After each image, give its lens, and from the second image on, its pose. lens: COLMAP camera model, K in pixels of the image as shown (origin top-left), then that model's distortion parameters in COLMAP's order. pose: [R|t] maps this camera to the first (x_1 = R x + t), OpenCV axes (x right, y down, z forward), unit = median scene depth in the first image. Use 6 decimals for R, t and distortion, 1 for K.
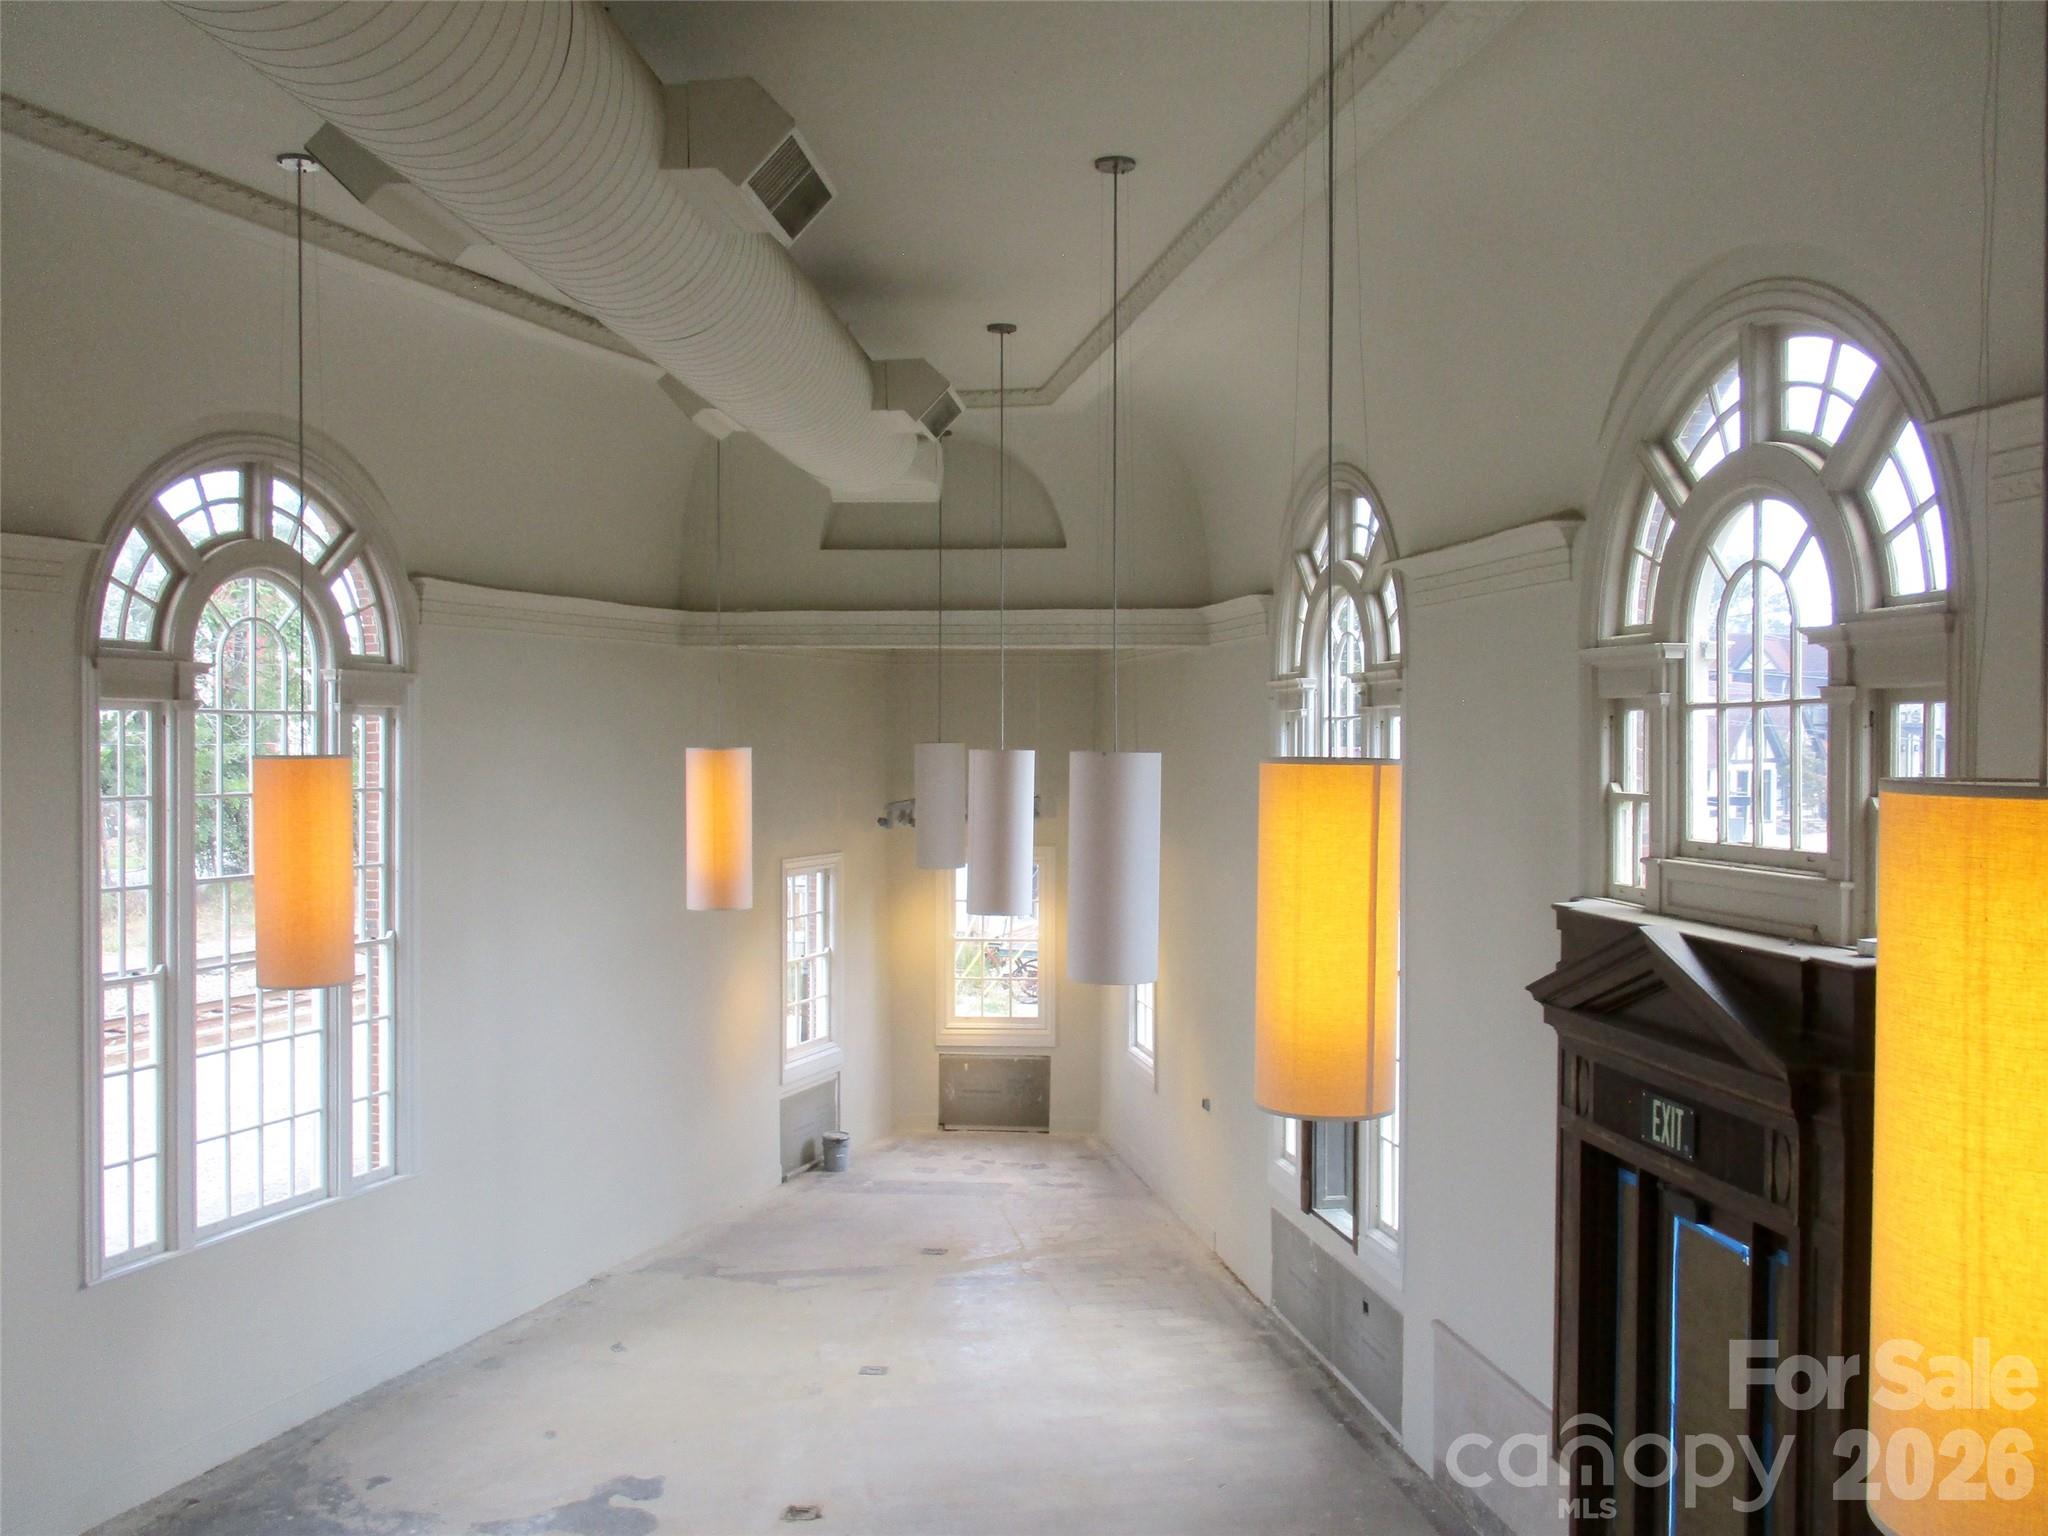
lens RADIAL K [[1777.0, 0, 1024.0], [0, 1777.0, 768.0], [0, 0, 1]] dist [-0.031459, 0.002577]
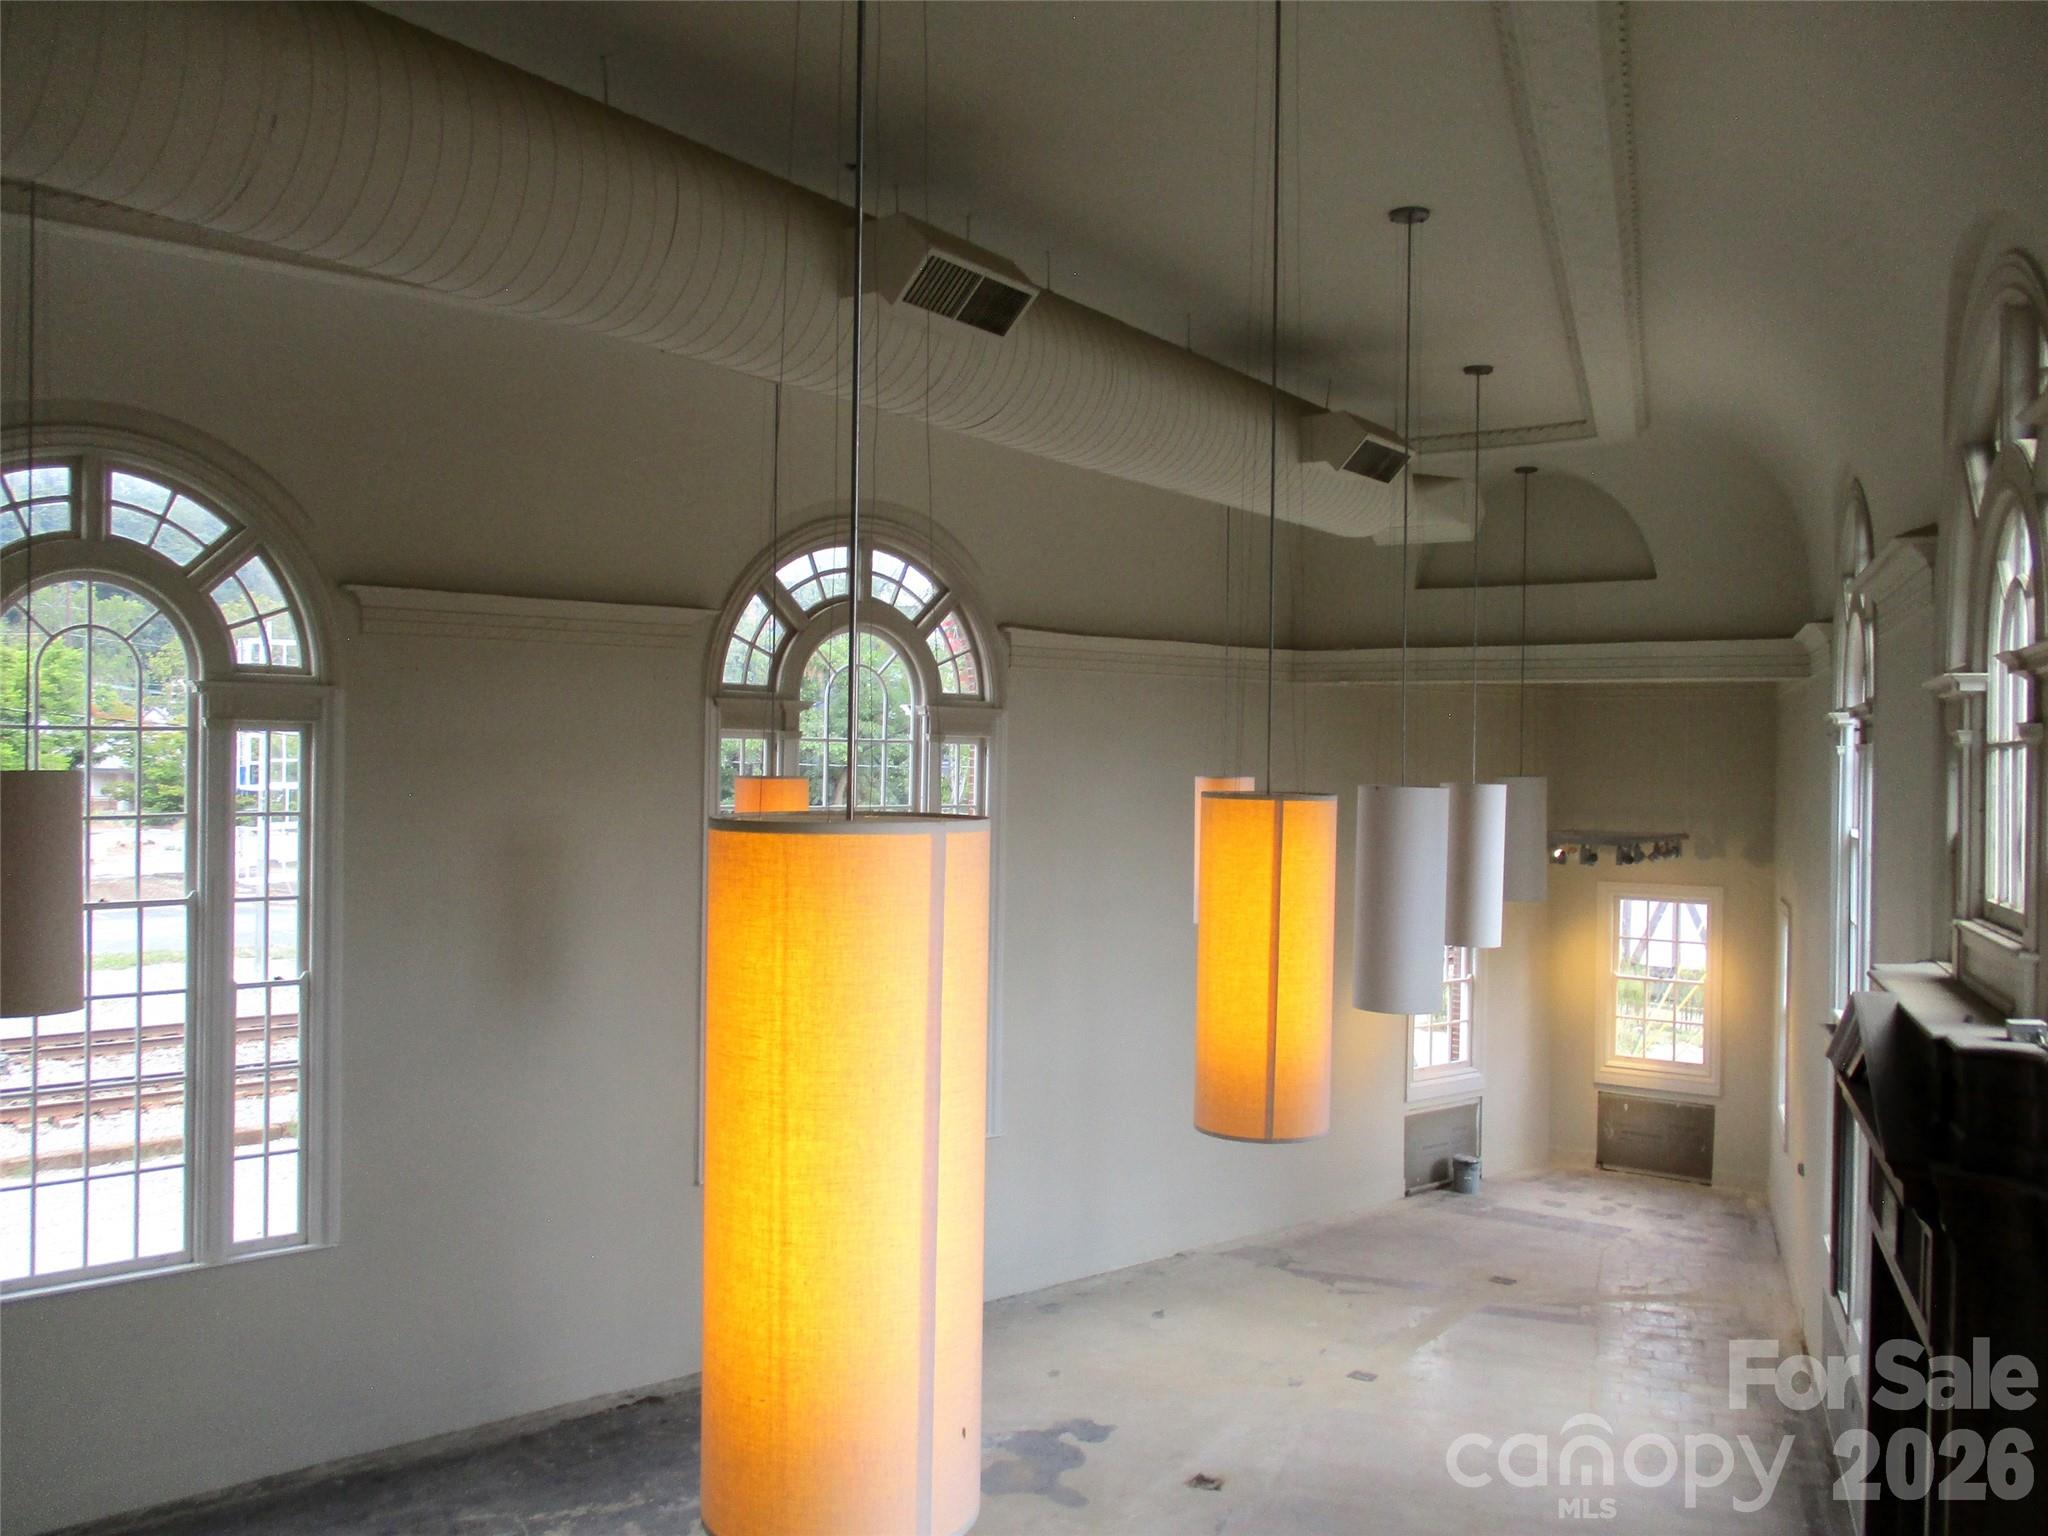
lens RADIAL K [[1704.7, 0, 1024.0], [0, 1704.7, 768.0], [0, 0, 1]] dist [-0.026622, -0.002955]
pose [[0.863212, 0.015227, -0.504613, 0.245488], [-0.023589, 0.999670, -0.010185, -0.003053], [0.504291, 0.020695, 0.863286, 0.028779]]
